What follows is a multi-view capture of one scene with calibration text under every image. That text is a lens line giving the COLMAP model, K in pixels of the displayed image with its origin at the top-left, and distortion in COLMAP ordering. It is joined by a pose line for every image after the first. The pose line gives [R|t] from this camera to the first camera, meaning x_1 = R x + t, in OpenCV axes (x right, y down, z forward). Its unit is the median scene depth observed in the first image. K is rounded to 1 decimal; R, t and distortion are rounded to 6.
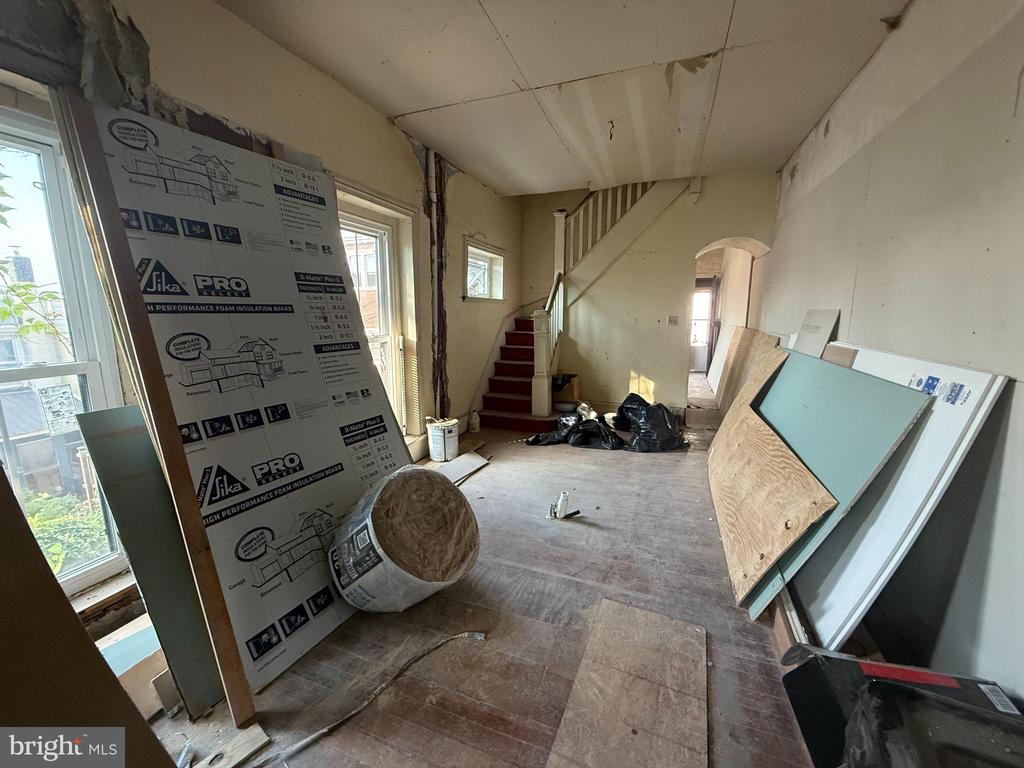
lens RADIAL K [[409.3, 0, 508.7], [0, 409.3, 385.2], [0, 0, 1]] dist [-0.003673, -0.000108]
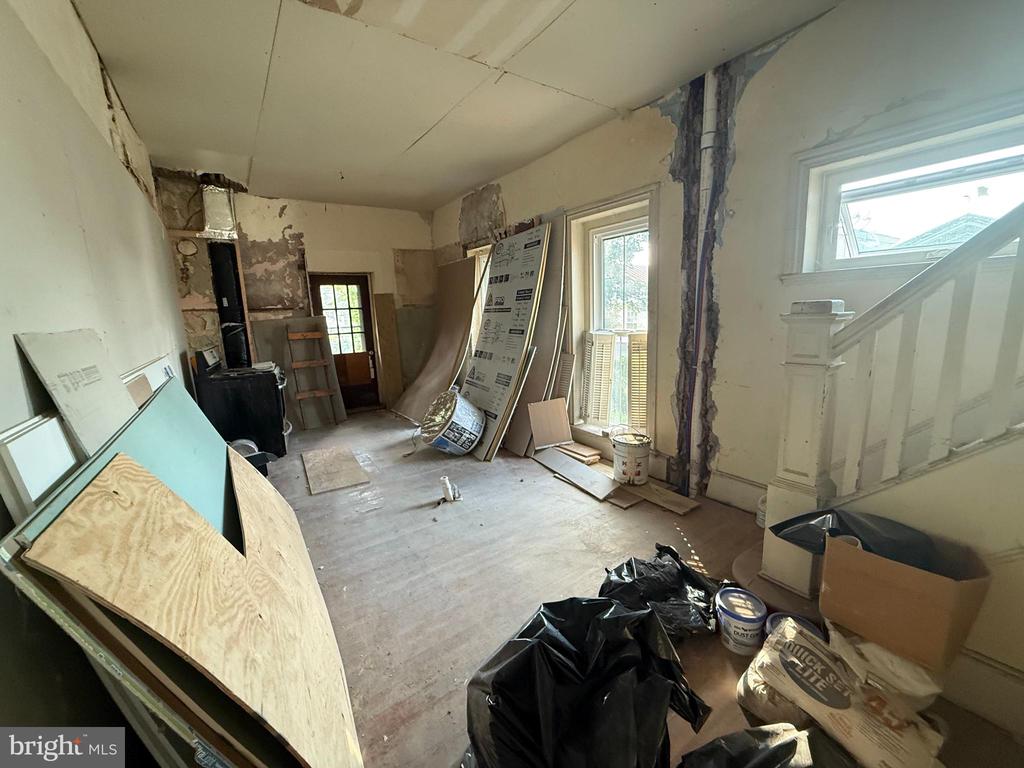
lens RADIAL K [[409.3, 0, 510.2], [0, 409.3, 385.7], [0, 0, 1]] dist [-0.003673, -0.000108]
pose [[-0.570715, 0.172342, -0.802859, 0.501412], [-0.108408, 0.953356, 0.281709, -0.175159], [0.813961, 0.247812, -0.525411, 0.944116]]
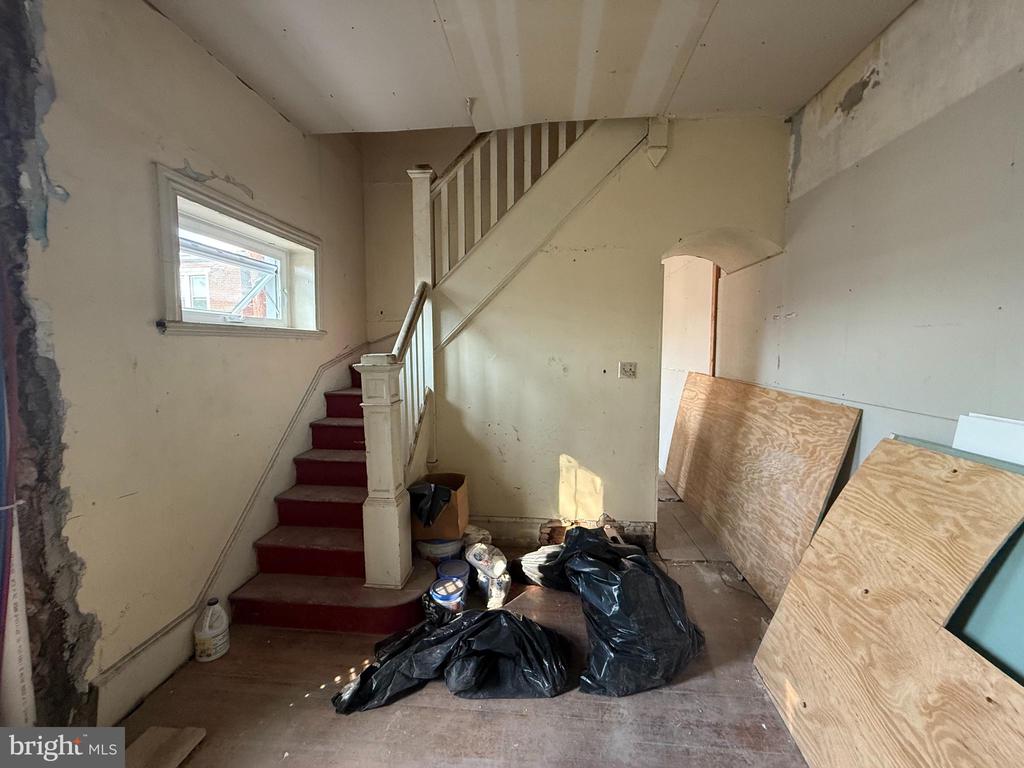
lens RADIAL K [[409.3, 0, 510.6], [0, 409.3, 382.1], [0, 0, 1]] dist [-0.003673, -0.000108]
pose [[0.963430, -0.023487, 0.266930, 0.094303], [0.047450, 0.995362, -0.083680, -0.102600], [-0.263726, 0.093285, 0.960076, 0.506424]]
